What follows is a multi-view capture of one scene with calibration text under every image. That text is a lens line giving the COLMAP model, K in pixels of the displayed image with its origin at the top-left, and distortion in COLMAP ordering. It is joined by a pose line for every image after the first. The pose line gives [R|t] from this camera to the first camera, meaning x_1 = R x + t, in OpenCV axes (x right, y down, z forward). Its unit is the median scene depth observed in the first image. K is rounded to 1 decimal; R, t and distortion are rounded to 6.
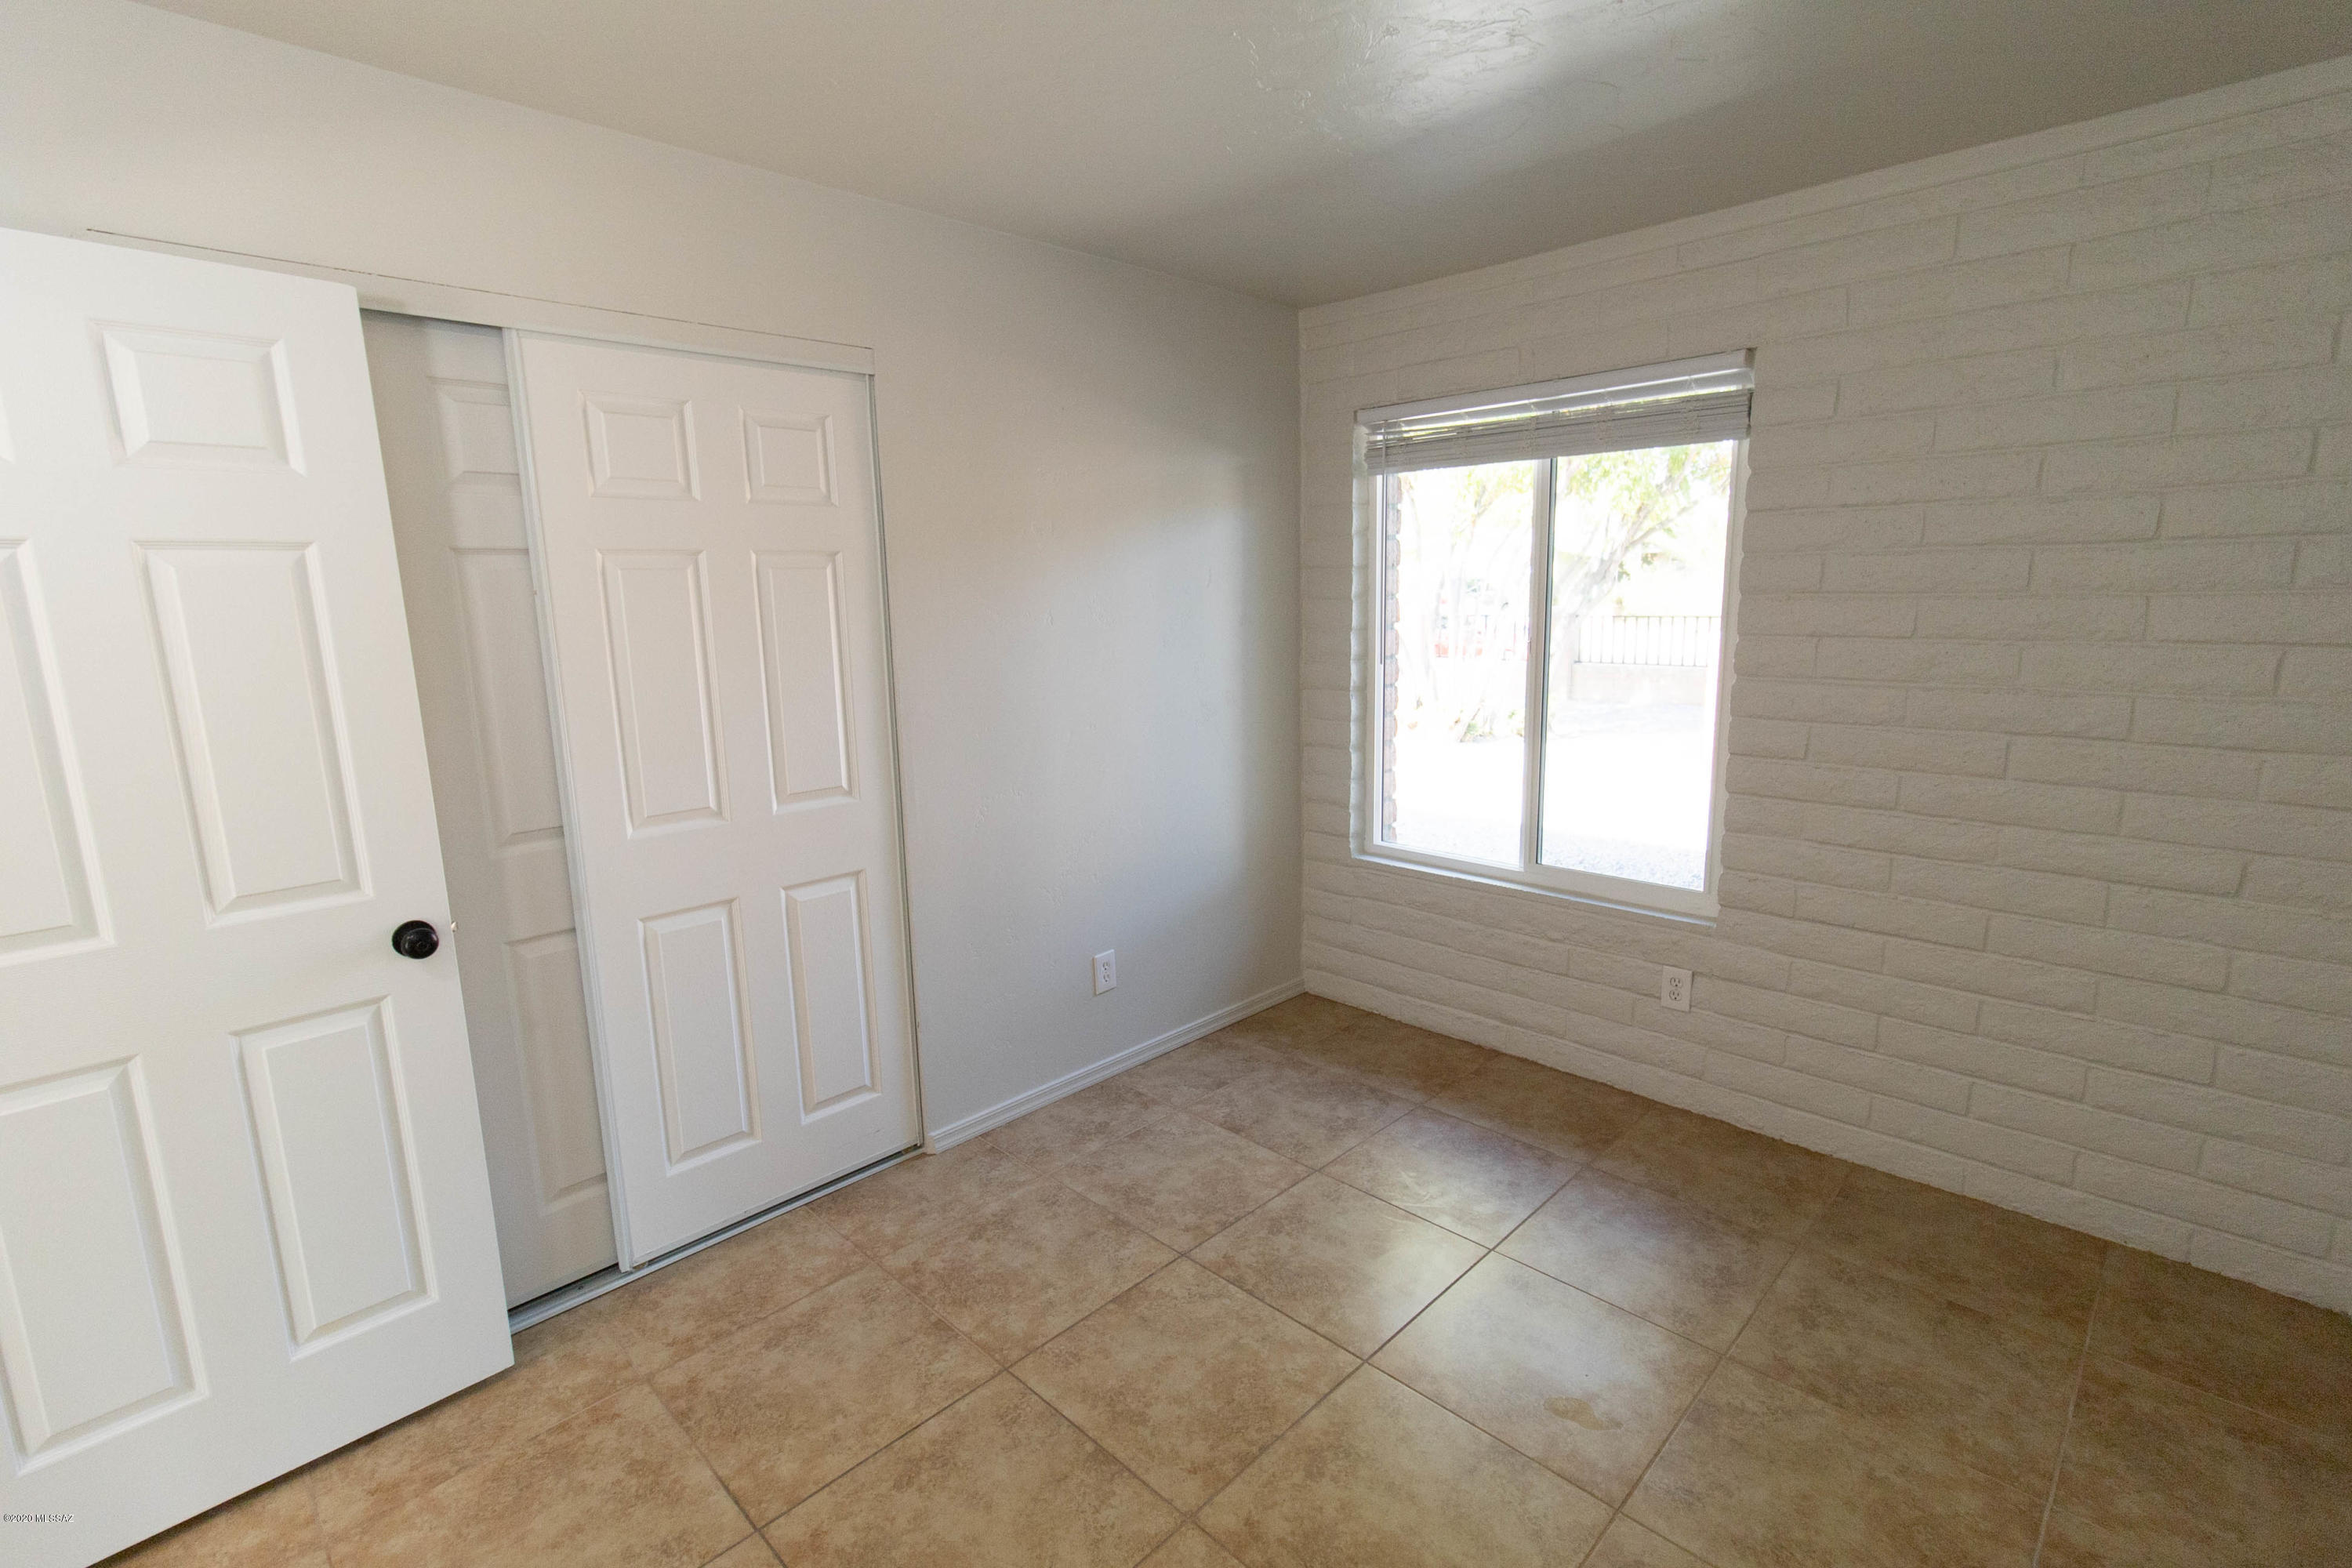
lens RADIAL K [[1098.1, 0, 1174.9], [0, 1098.1, 780.8], [0, 0, 1]] dist [0.003309, -0.000002]
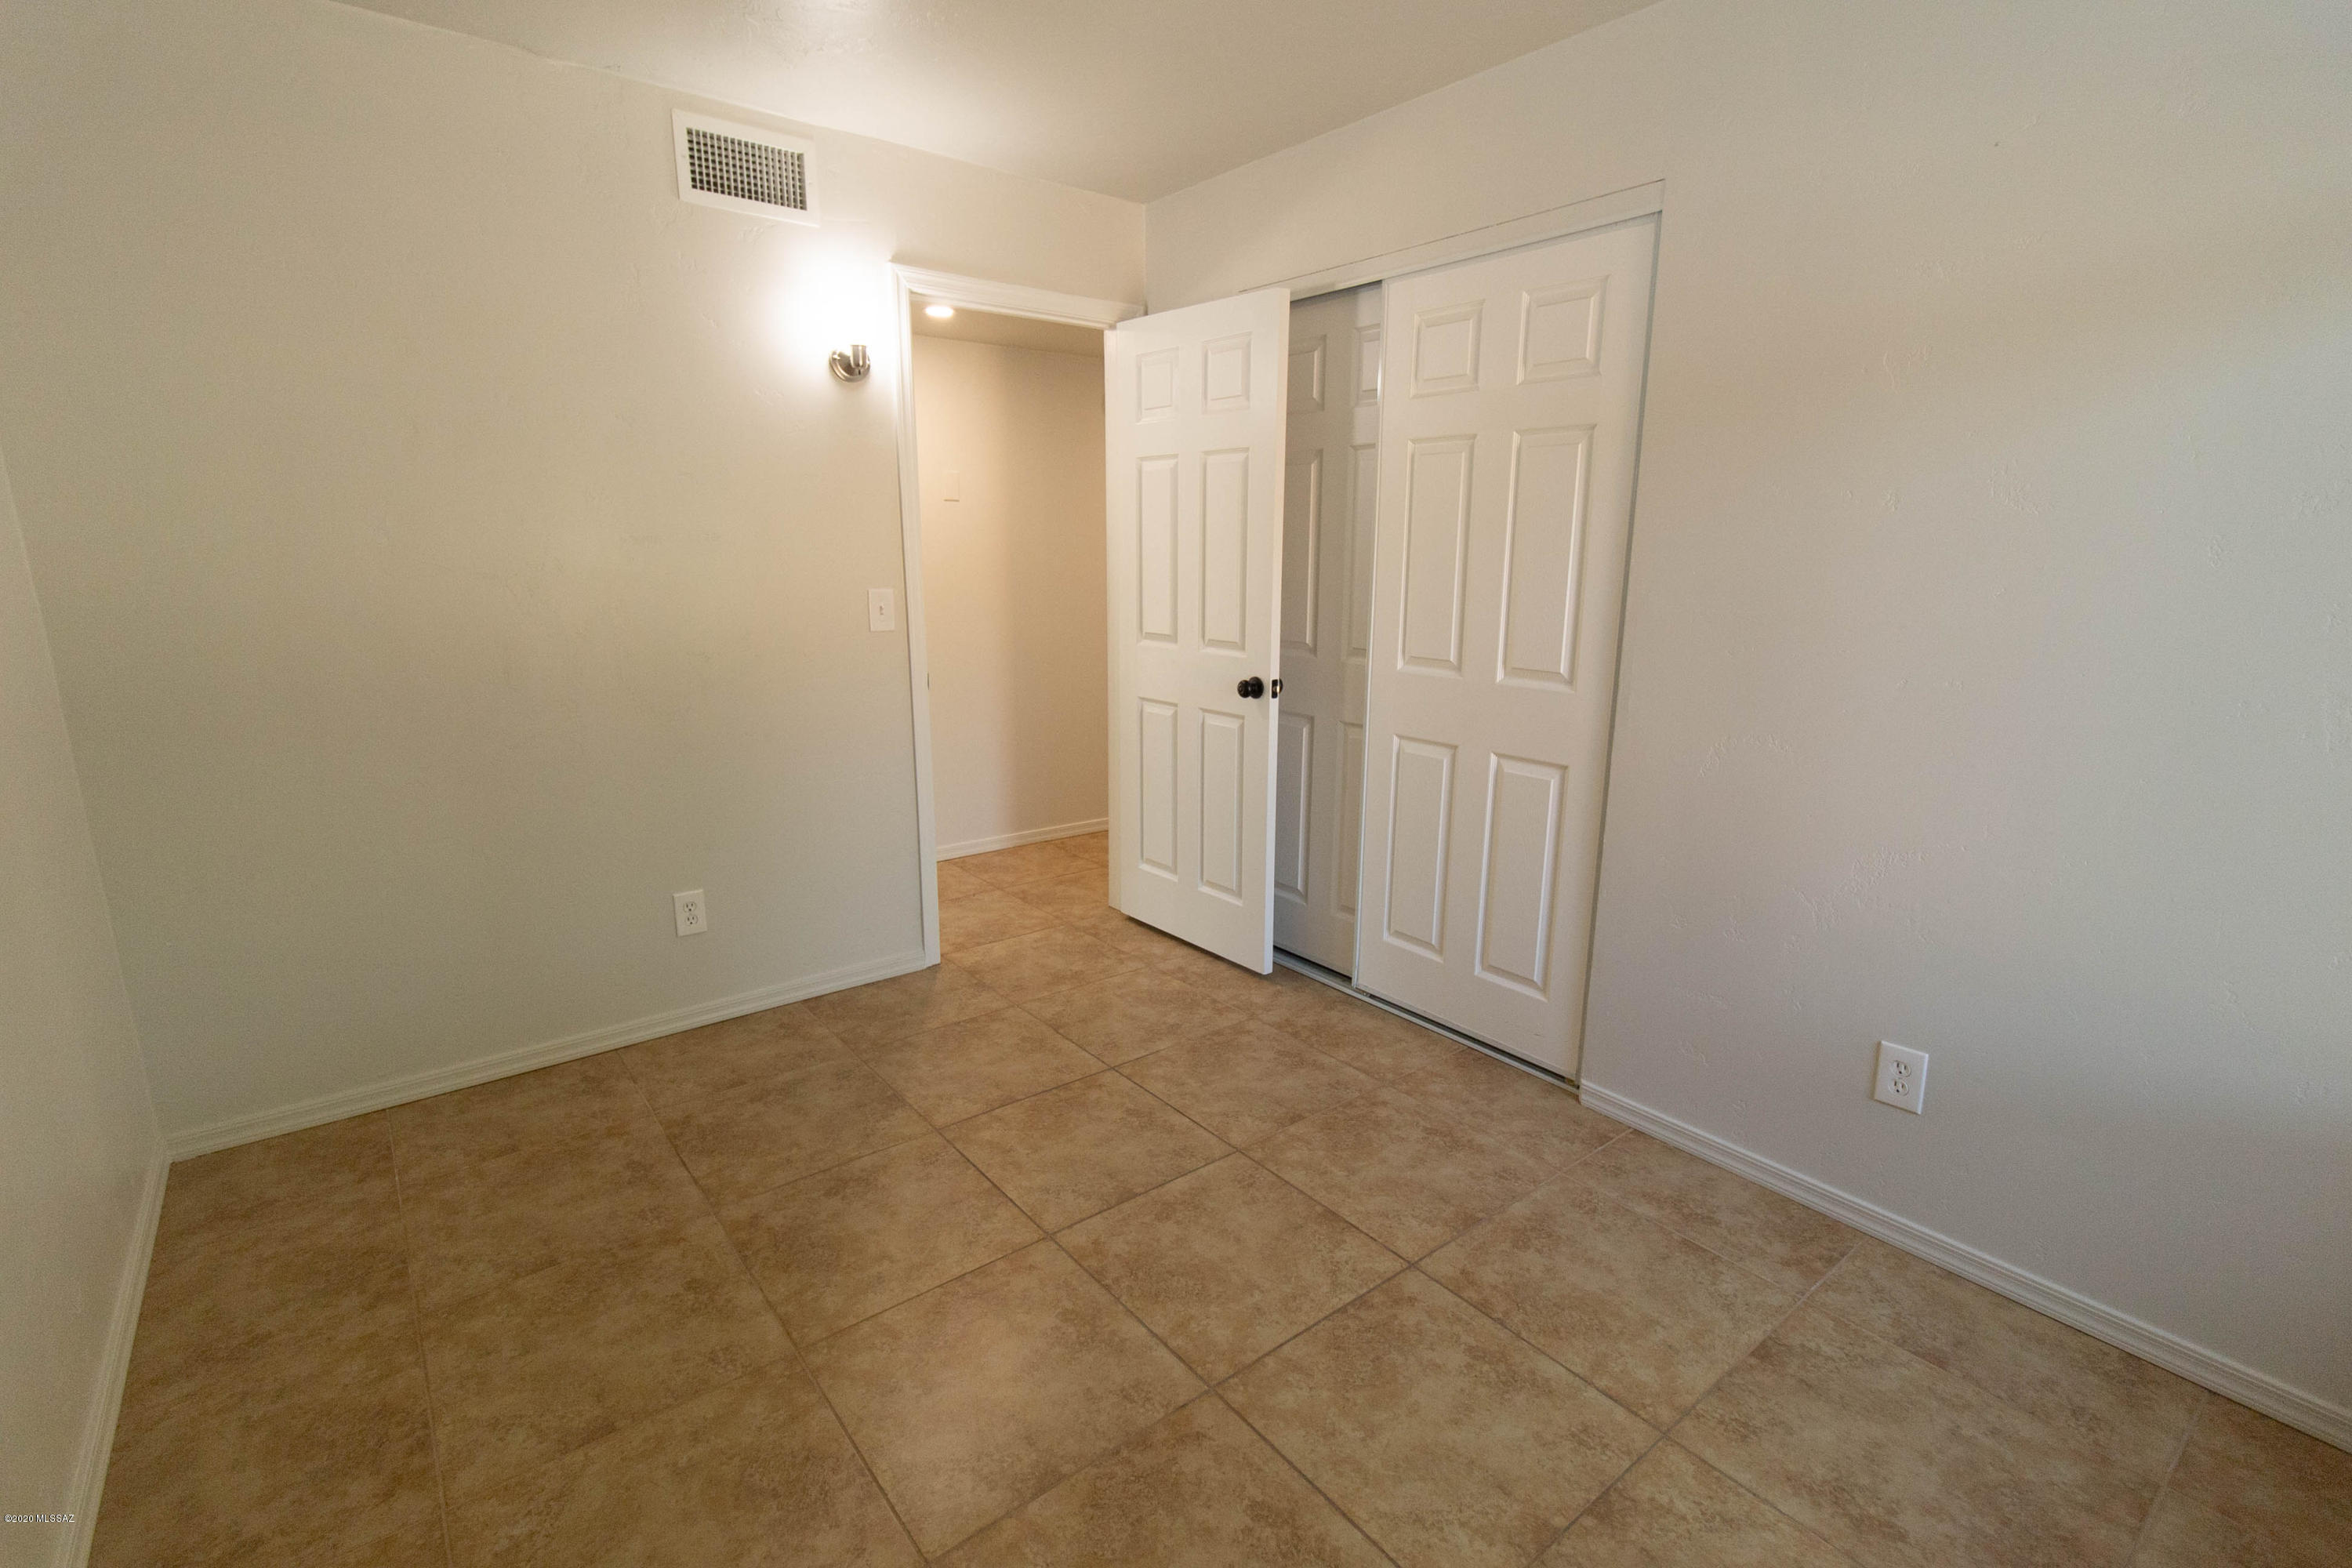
lens RADIAL K [[1098.1, 0, 1175.2], [0, 1098.1, 789.0], [0, 0, 1]] dist [0.003309, -0.000002]
pose [[-0.139544, 0.237018, -0.961431, 0.748718], [-0.181189, 0.948427, 0.260110, -0.094786], [0.973498, 0.210497, -0.089402, 0.824917]]
